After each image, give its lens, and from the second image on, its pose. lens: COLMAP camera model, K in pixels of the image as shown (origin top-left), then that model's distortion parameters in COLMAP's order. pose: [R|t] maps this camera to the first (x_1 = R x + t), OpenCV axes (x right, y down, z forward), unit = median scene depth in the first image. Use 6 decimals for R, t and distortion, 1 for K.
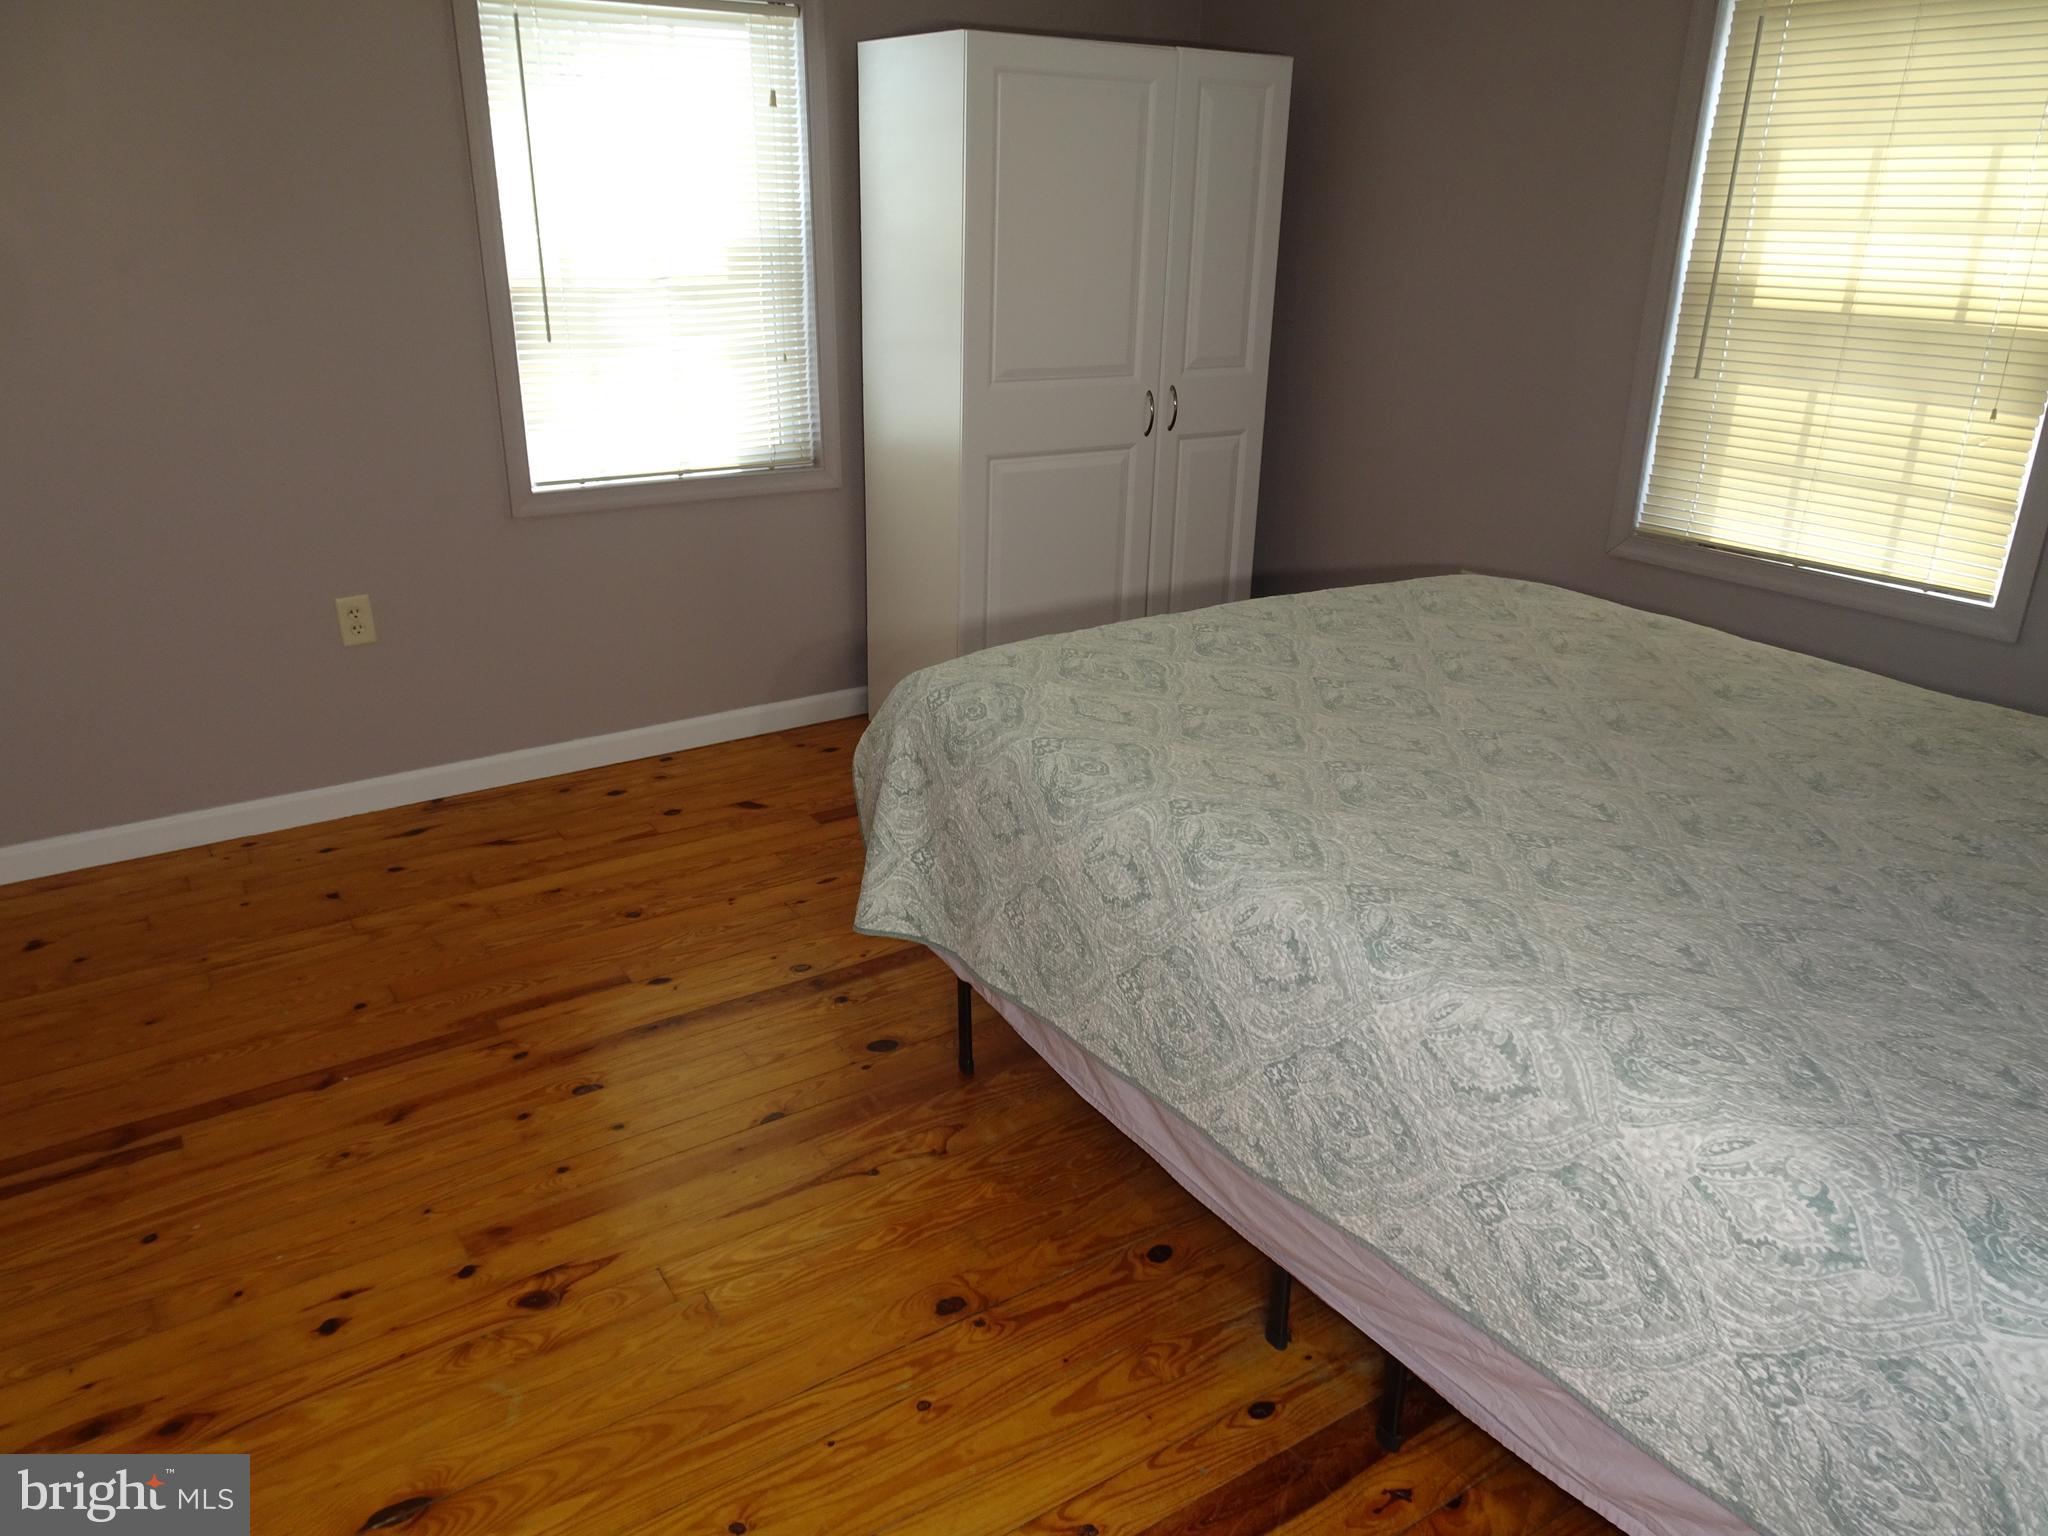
lens RADIAL K [[1459.6, 0, 1026.8], [0, 1459.6, 769.4], [0, 0, 1]] dist [0.004297, 0.001042]
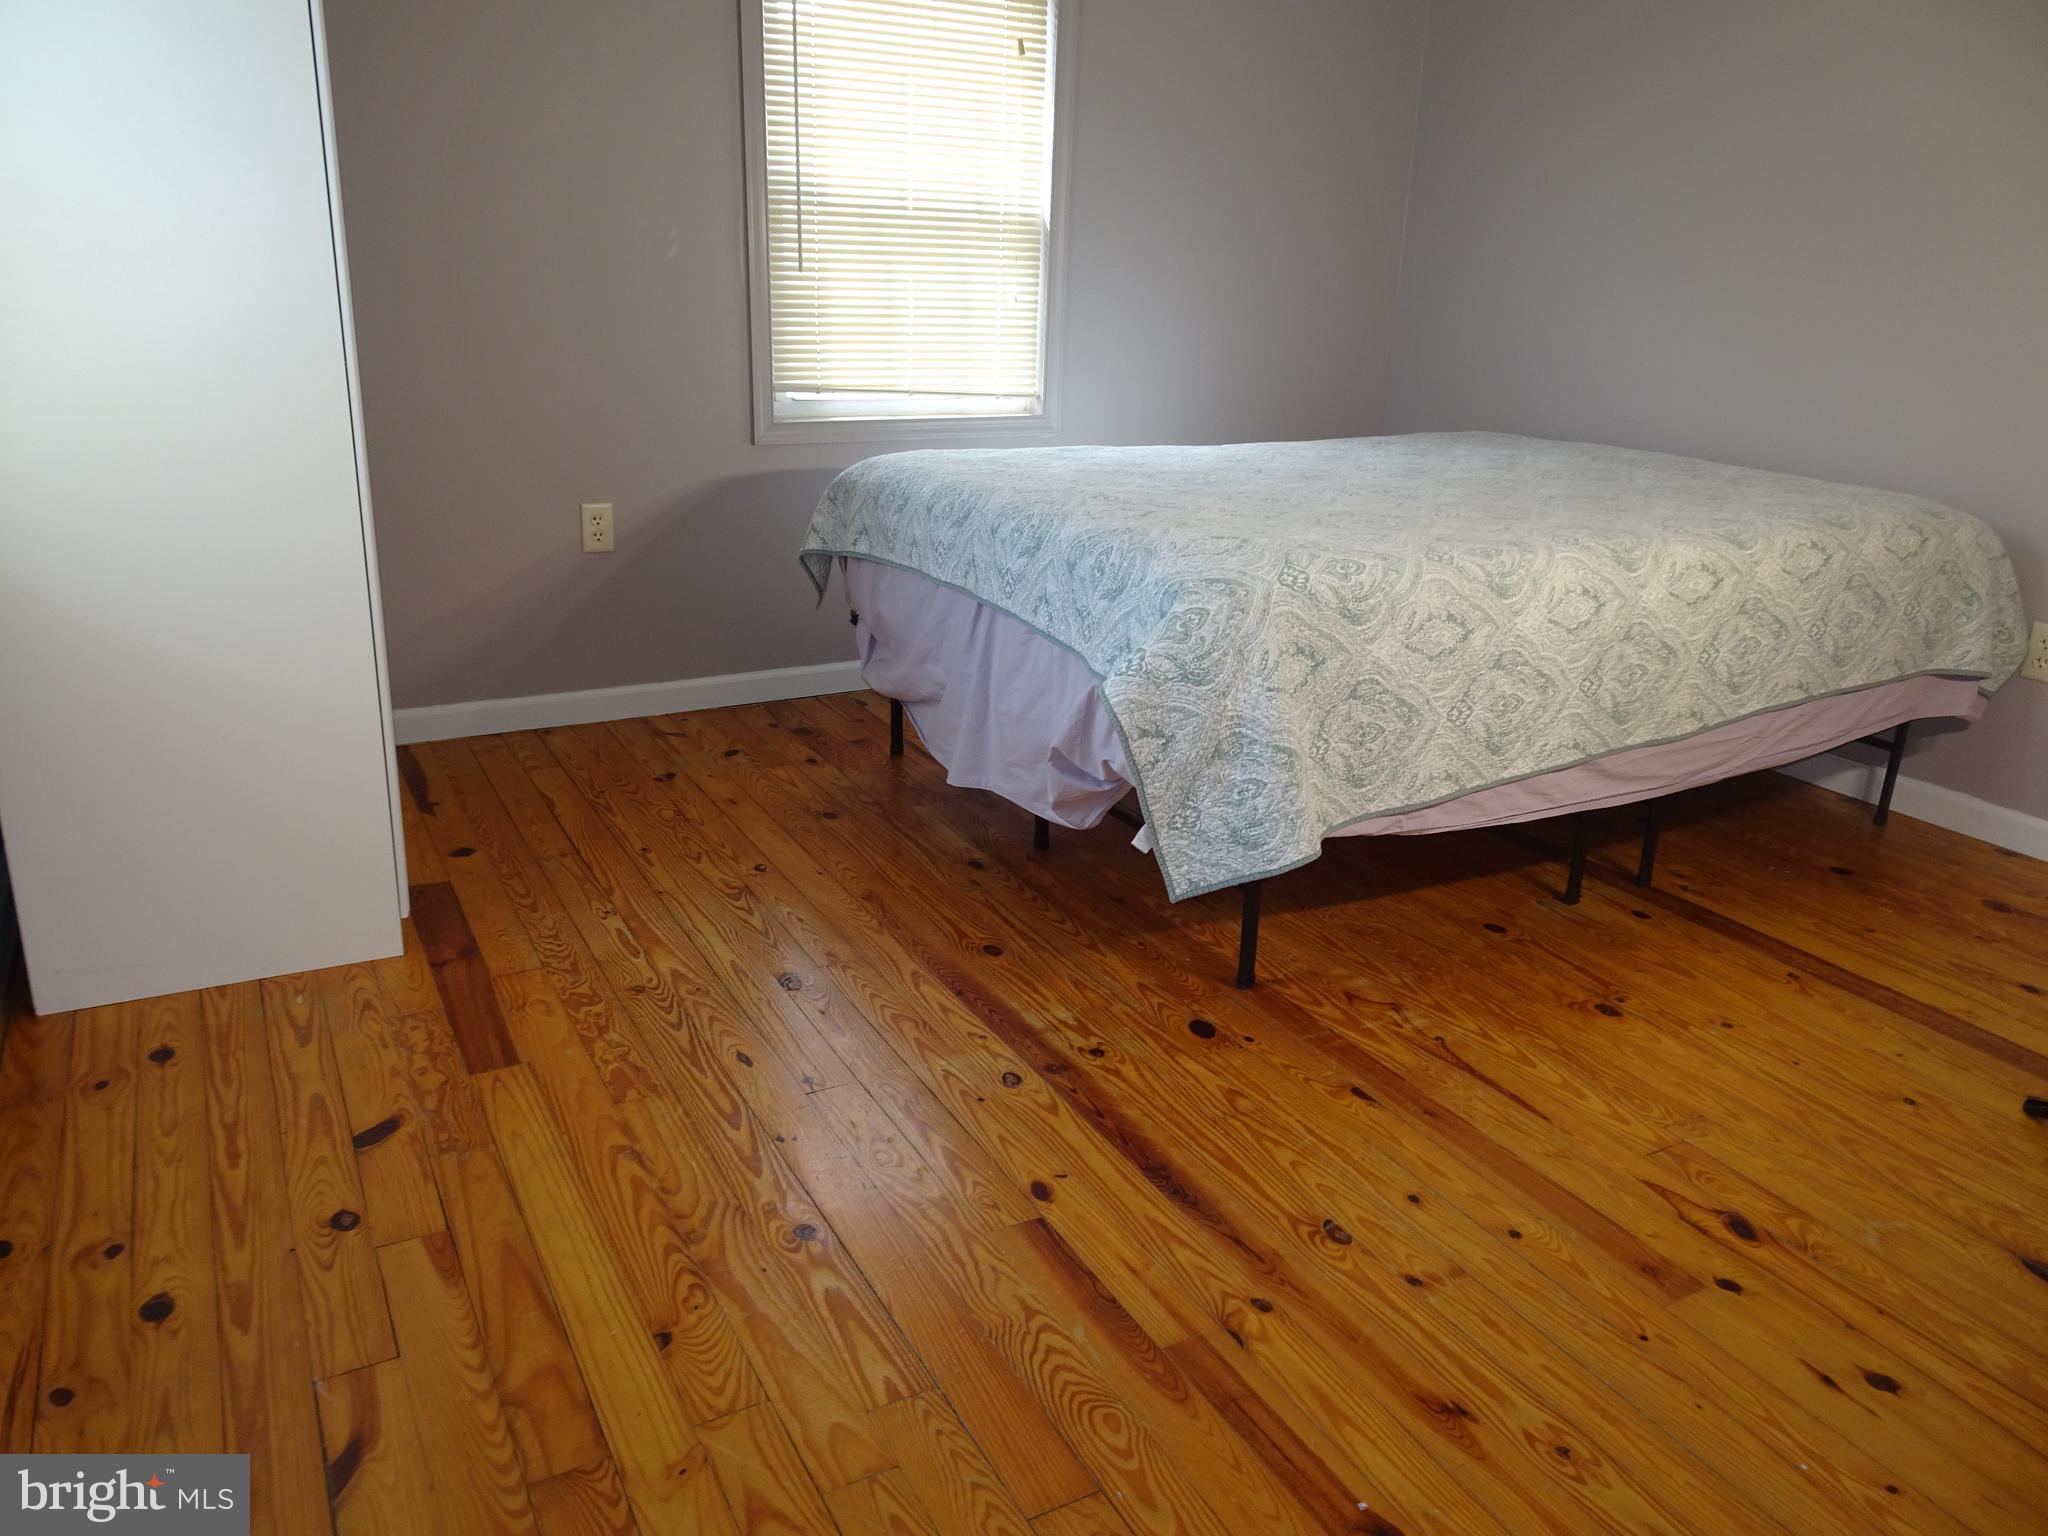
lens RADIAL K [[1459.6, 0, 1029.0], [0, 1459.6, 772.5], [0, 0, 1]] dist [0.004297, 0.001042]
pose [[0.080933, -0.341571, 0.936365, -0.801978], [0.334013, 0.894420, 0.297401, -0.220619], [-0.939087, 0.288689, 0.186478, 0.828464]]
